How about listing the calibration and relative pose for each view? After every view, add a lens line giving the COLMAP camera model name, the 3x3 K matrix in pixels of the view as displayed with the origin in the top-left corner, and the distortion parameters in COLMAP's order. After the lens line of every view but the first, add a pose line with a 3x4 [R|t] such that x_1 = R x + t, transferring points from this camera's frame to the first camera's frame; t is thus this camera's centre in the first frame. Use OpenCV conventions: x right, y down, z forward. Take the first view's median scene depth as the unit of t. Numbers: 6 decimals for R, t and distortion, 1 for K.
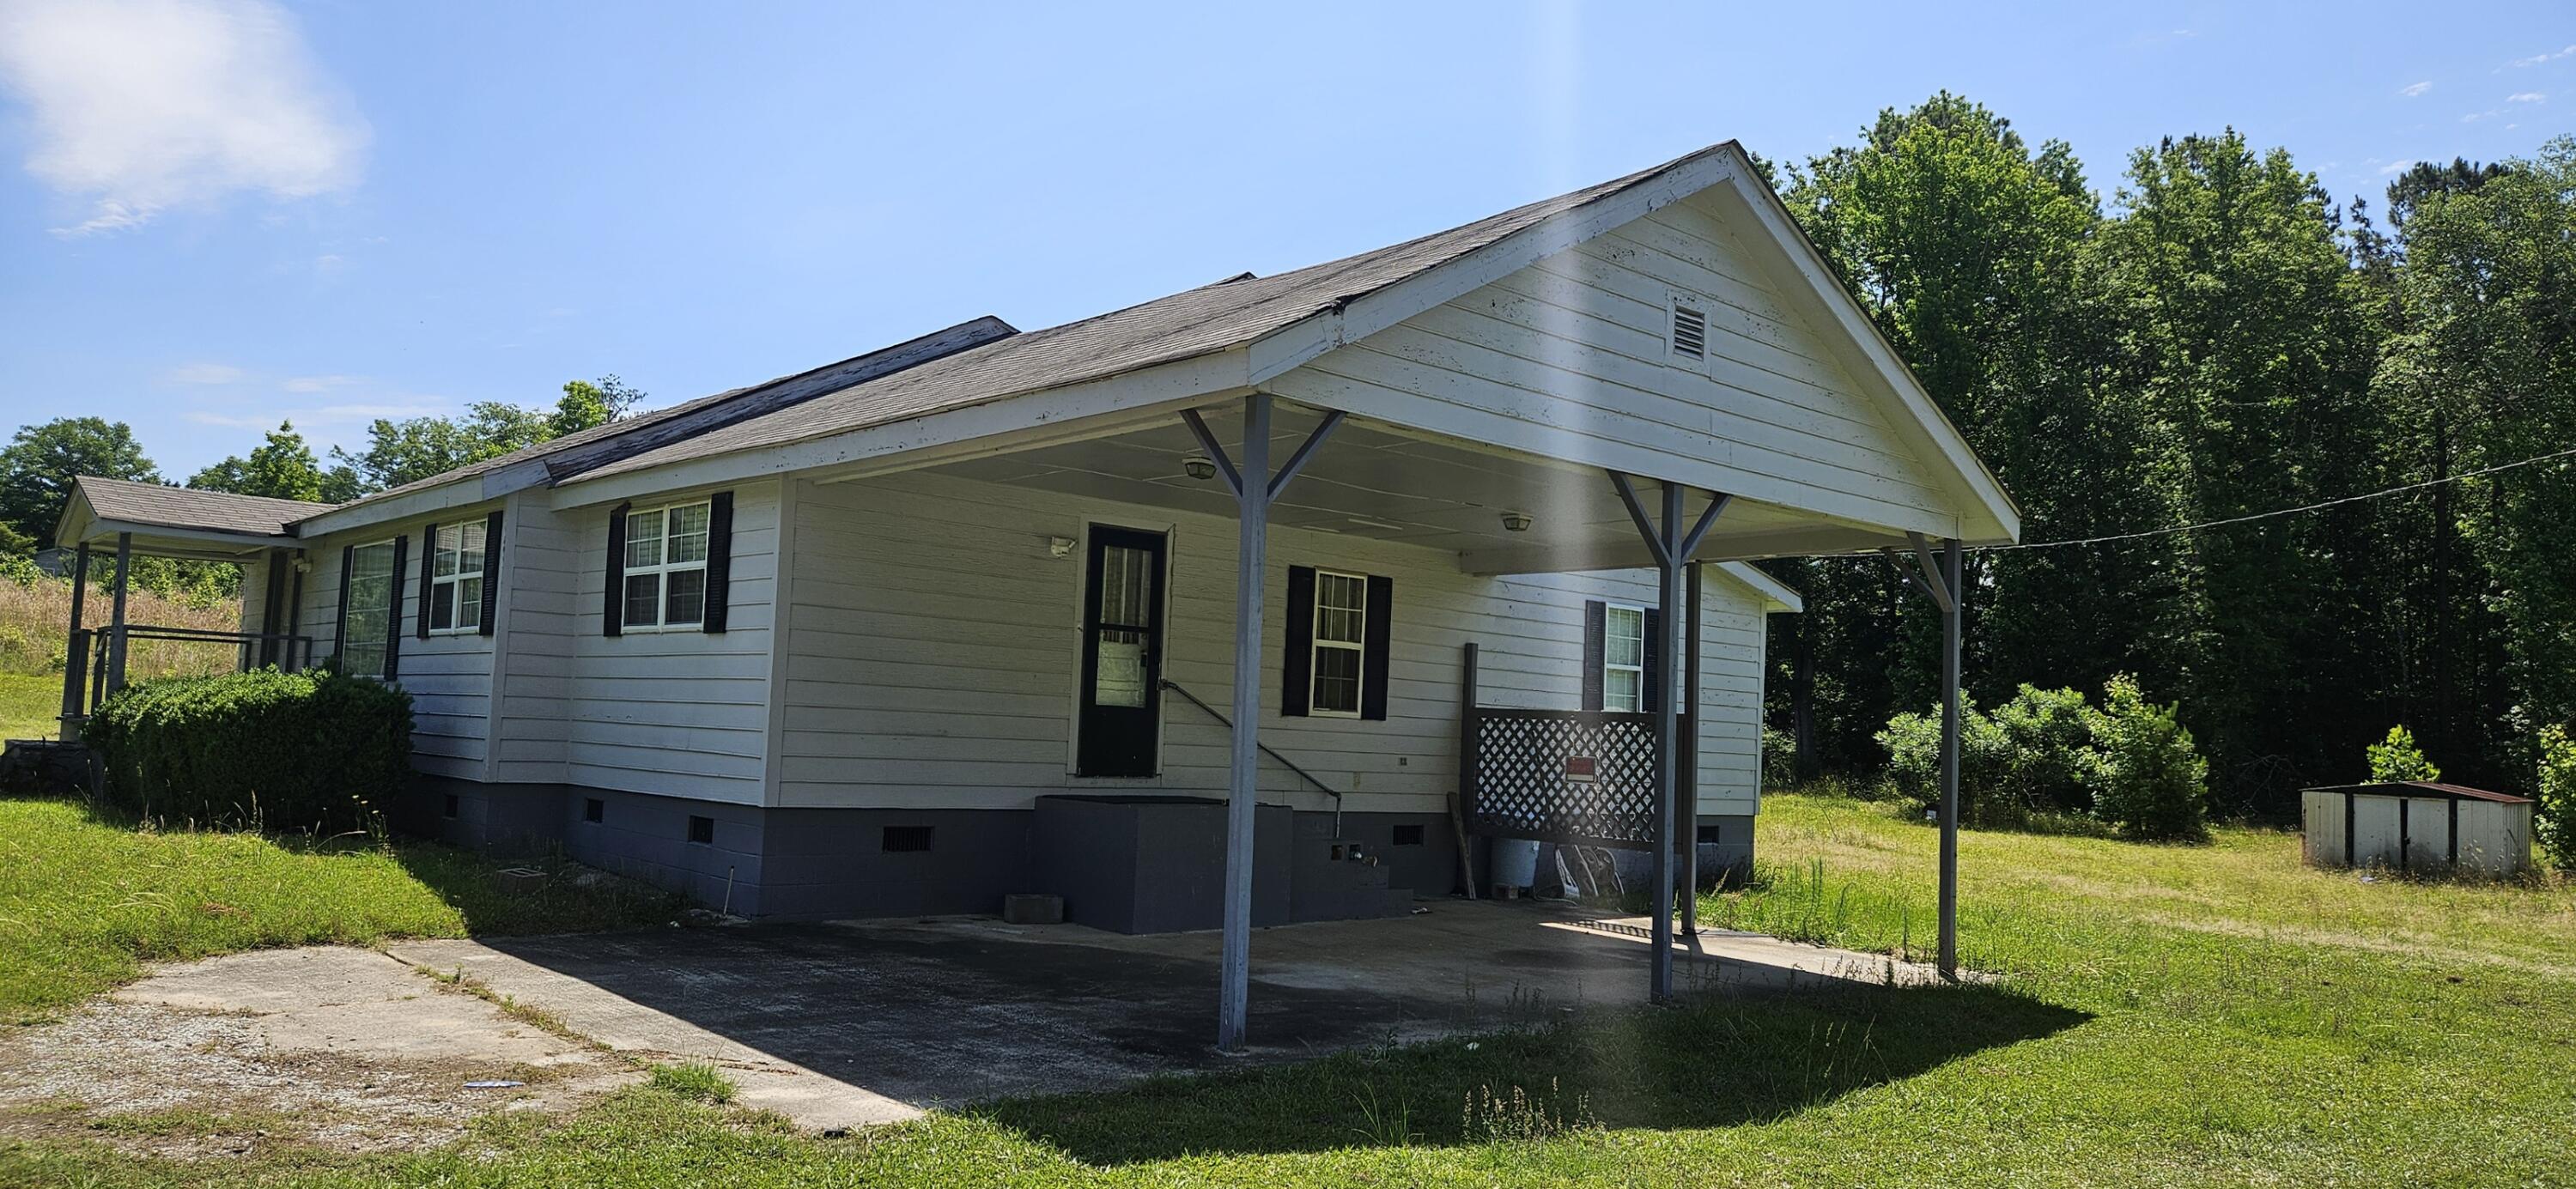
lens RADIAL K [[1745.9, 0, 1277.2], [0, 1745.9, 598.1], [0, 0, 1]] dist [0.088942, -0.090630]
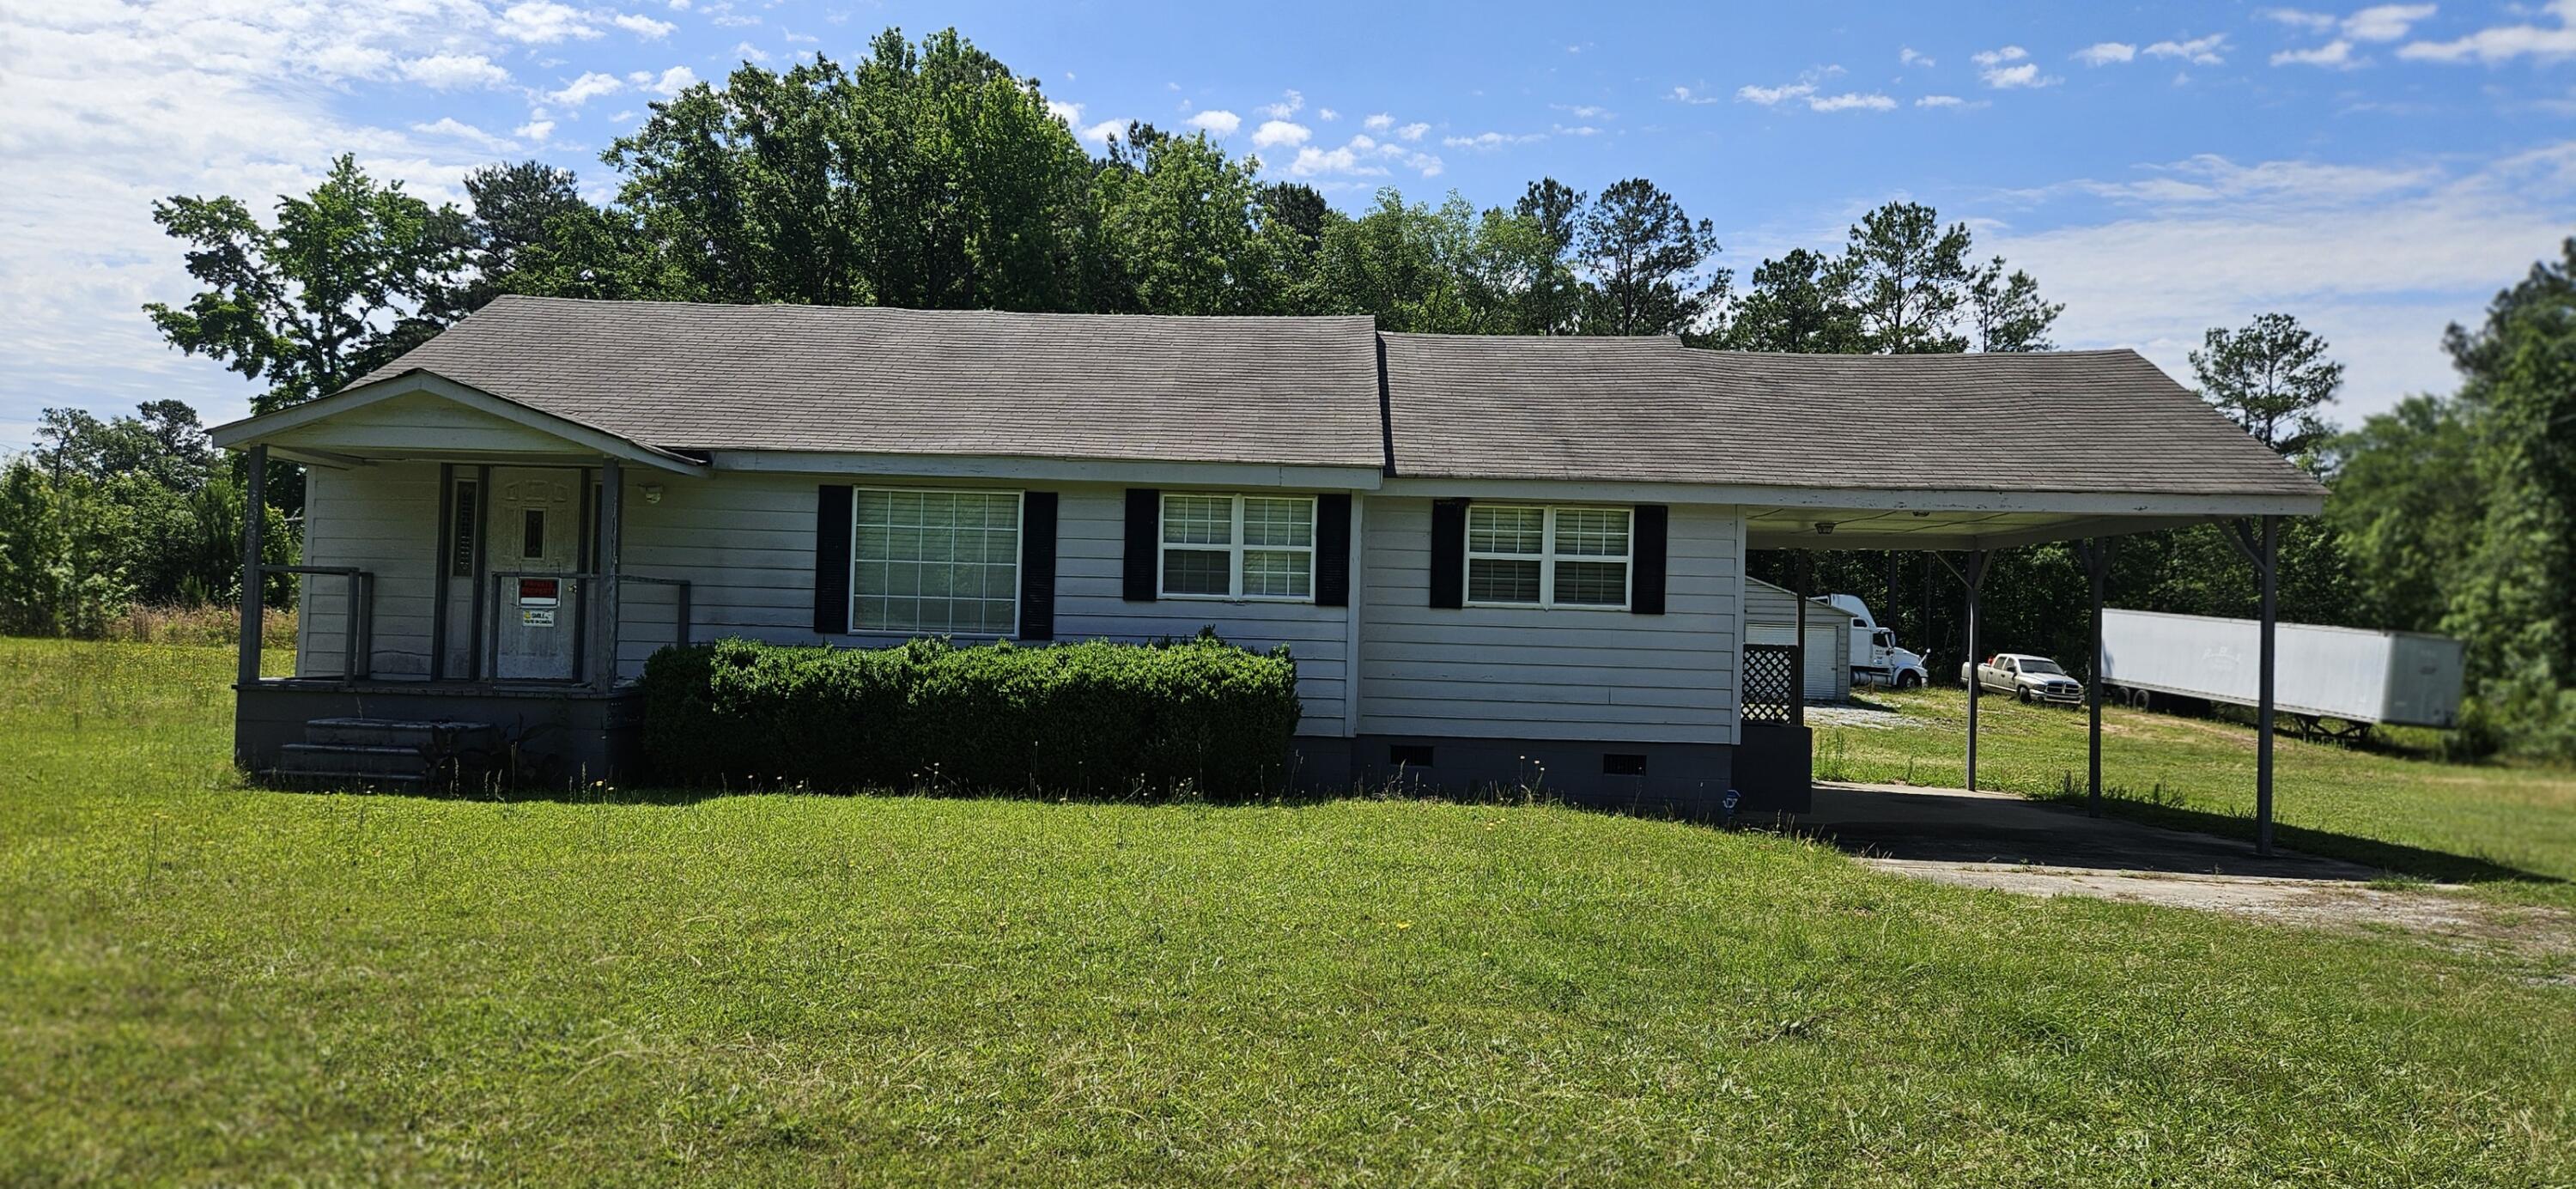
lens RADIAL K [[1745.9, 0, 1277.2], [0, 1745.9, 598.1], [0, 0, 1]] dist [0.088942, -0.090630]
pose [[0.691798, -0.007778, 0.722049, -0.623361], [-0.054647, 0.996511, 0.063091, -0.025635], [-0.720020, -0.083104, 0.688959, 0.128224]]
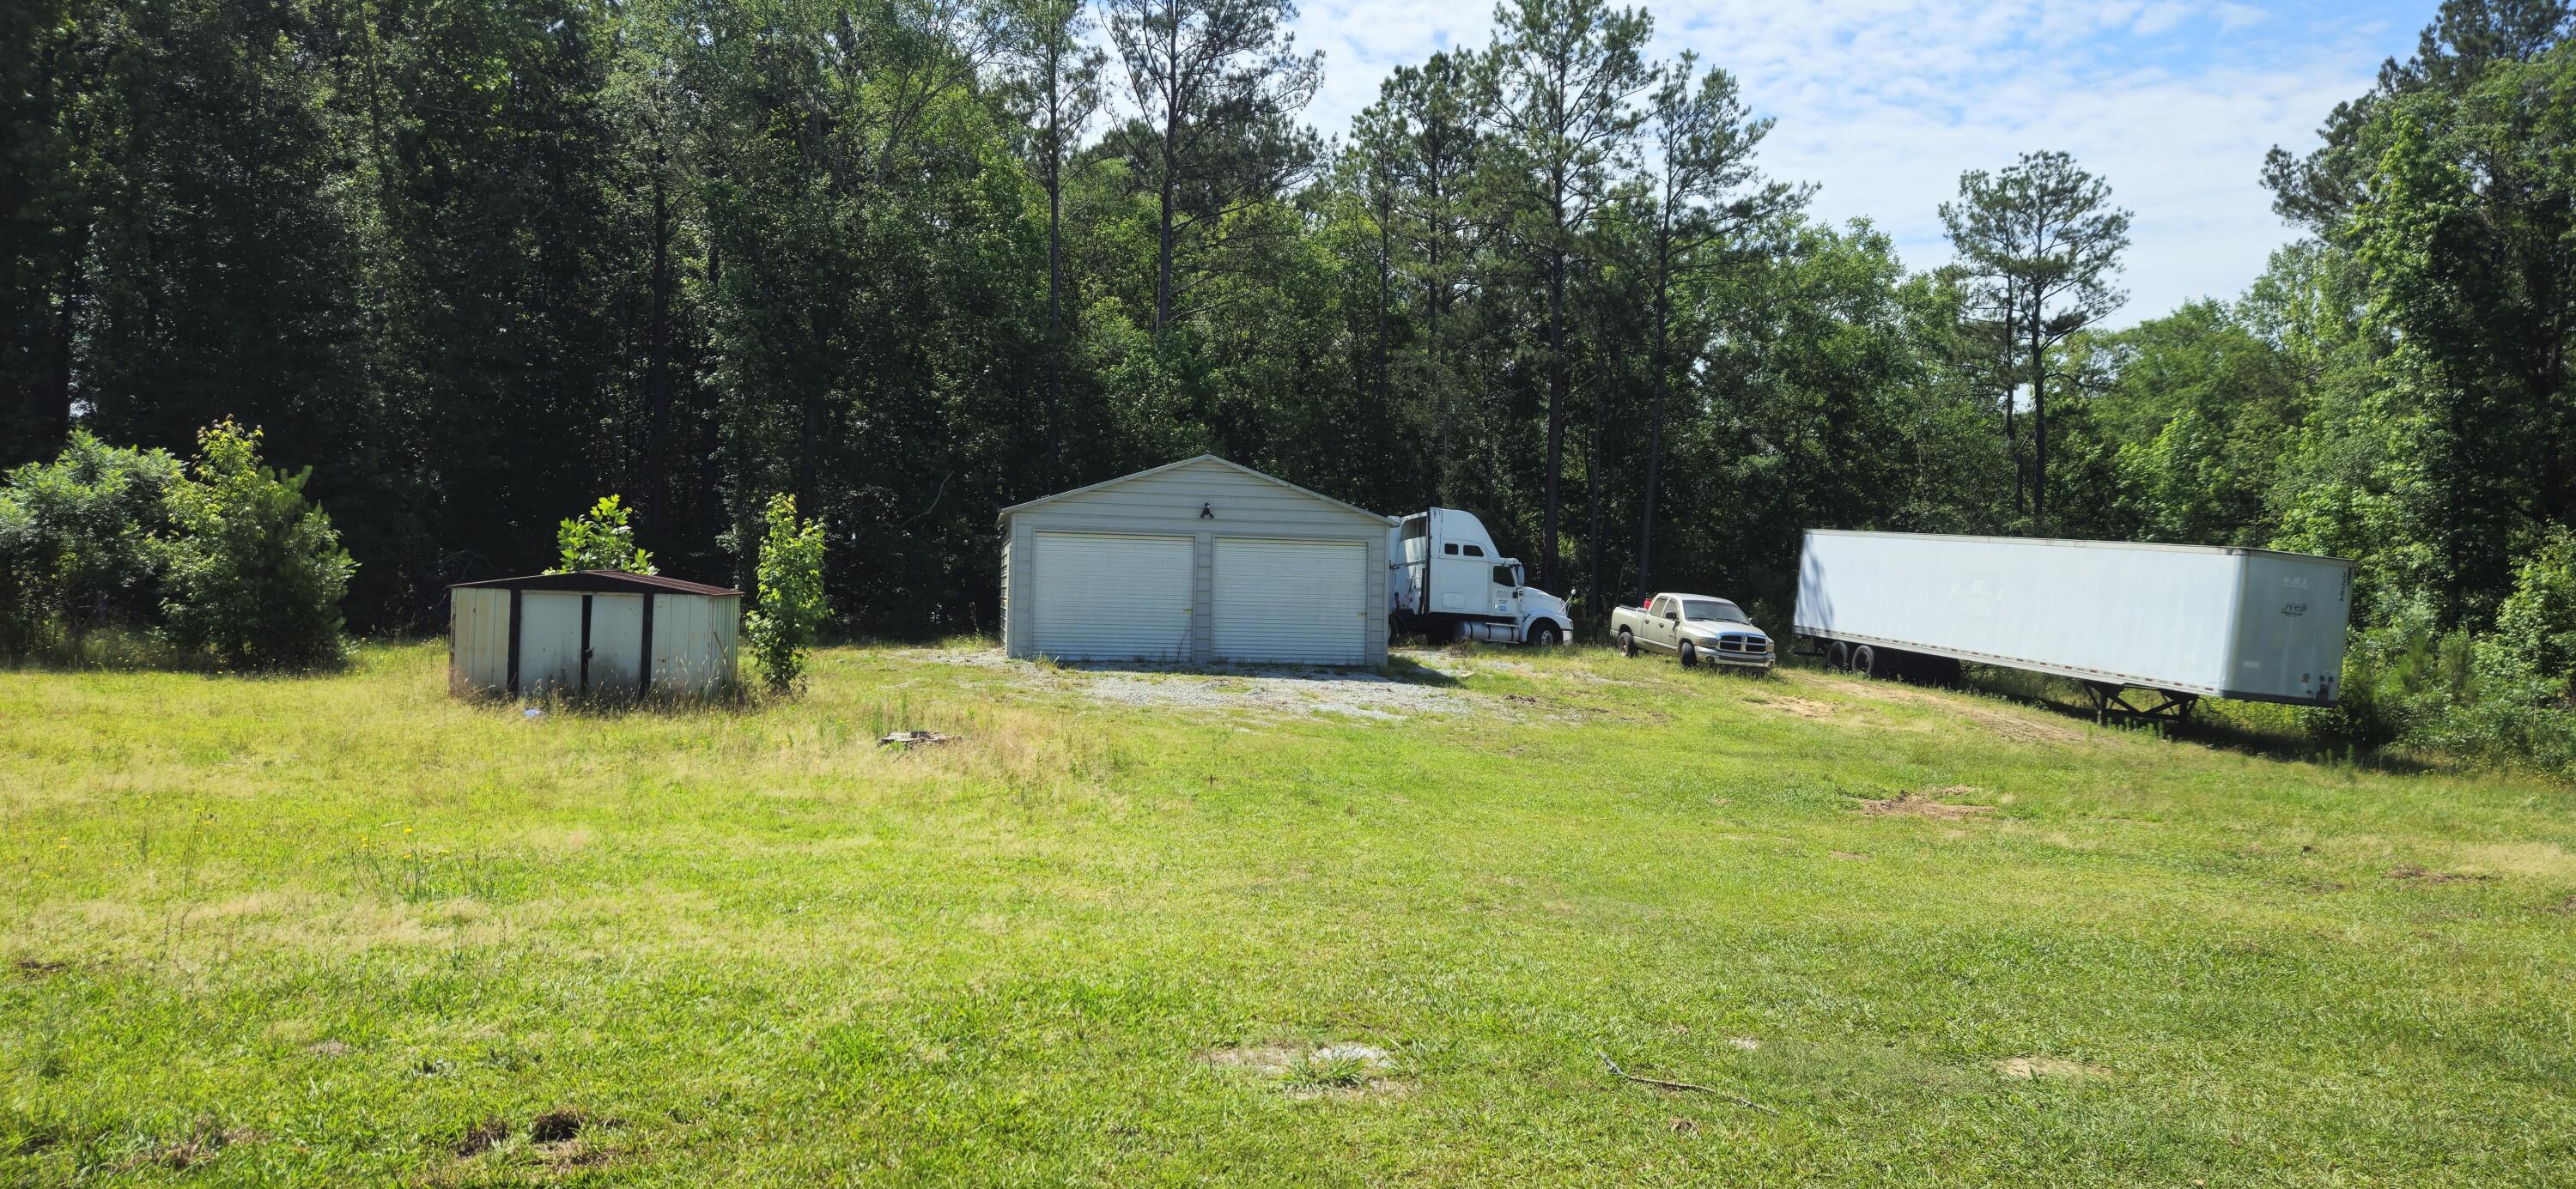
lens RADIAL K [[1725.1, 0, 1250.3], [0, 1725.1, 596.1], [0, 0, 1]] dist [0.065347, -0.087996]
pose [[0.621846, -0.024874, 0.782744, 0.257148], [-0.058082, 0.995278, 0.077772, 0.044177], [-0.780982, -0.093826, 0.617465, 0.371280]]
